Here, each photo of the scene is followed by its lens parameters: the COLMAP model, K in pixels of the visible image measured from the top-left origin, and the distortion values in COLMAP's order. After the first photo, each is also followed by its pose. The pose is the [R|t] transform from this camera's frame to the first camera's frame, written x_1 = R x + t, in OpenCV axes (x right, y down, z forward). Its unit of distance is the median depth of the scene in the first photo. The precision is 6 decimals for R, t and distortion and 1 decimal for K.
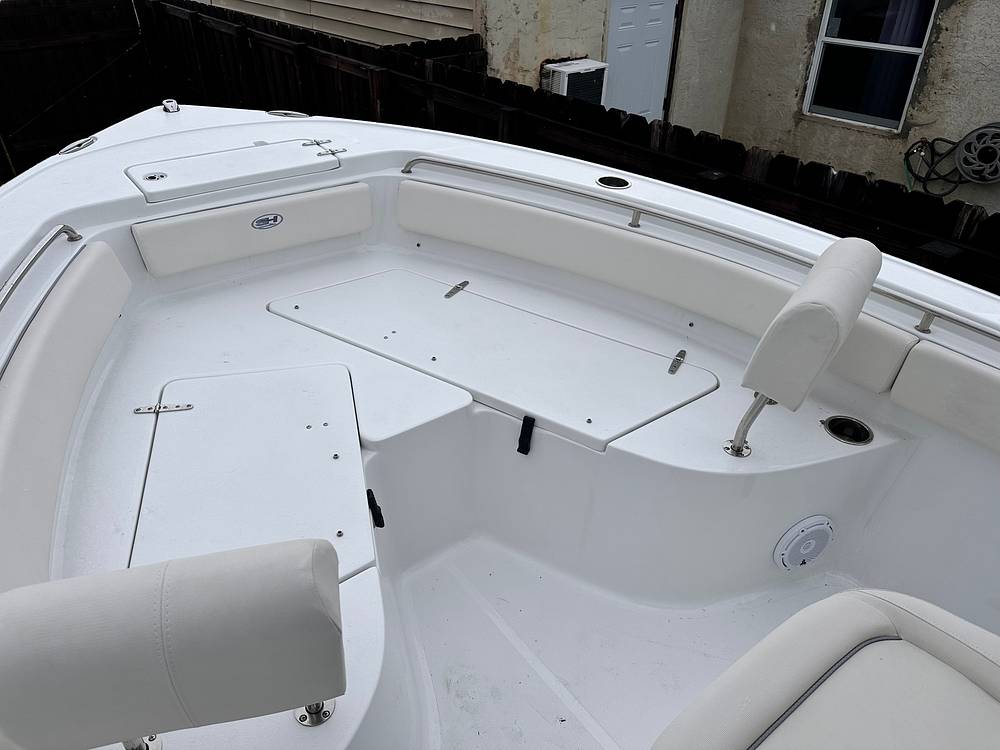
lens RADIAL K [[703.5, 0, 493.9], [0, 703.5, 368.5], [0, 0, 1]] dist [0.032146, -0.032858]
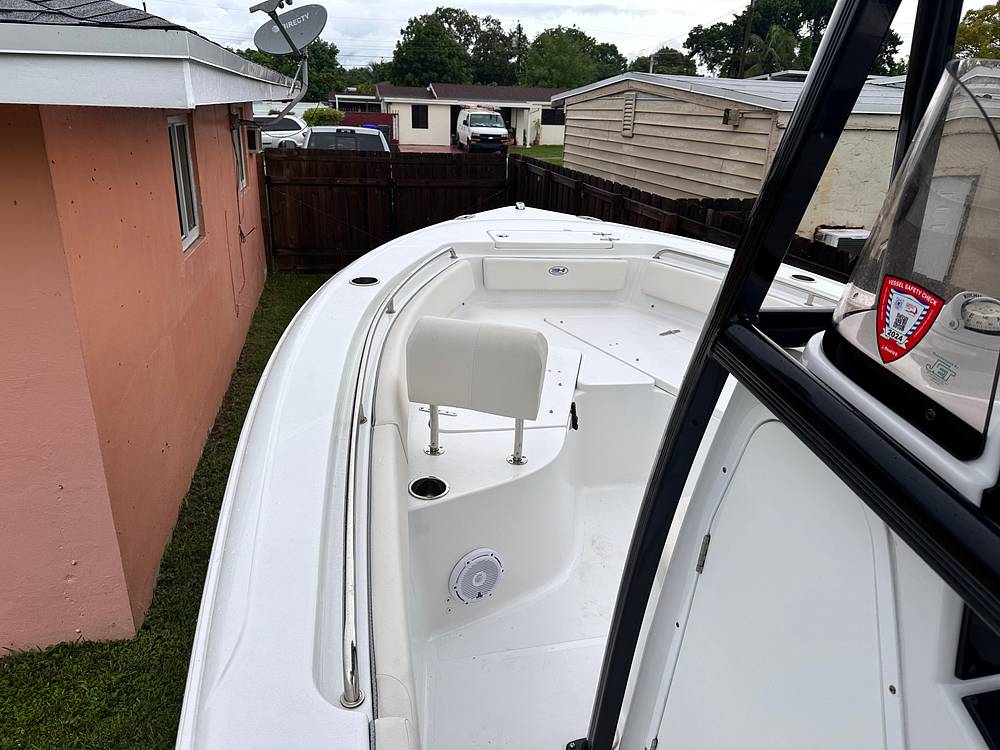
lens RADIAL K [[703.5, 0, 496.3], [0, 703.5, 372.9], [0, 0, 1]] dist [0.032146, -0.032858]
pose [[0.904959, 0.187050, -0.382180, 0.081878], [-0.264975, 0.950511, -0.162224, 0.124712], [0.332922, 0.248074, 0.909737, -0.175305]]
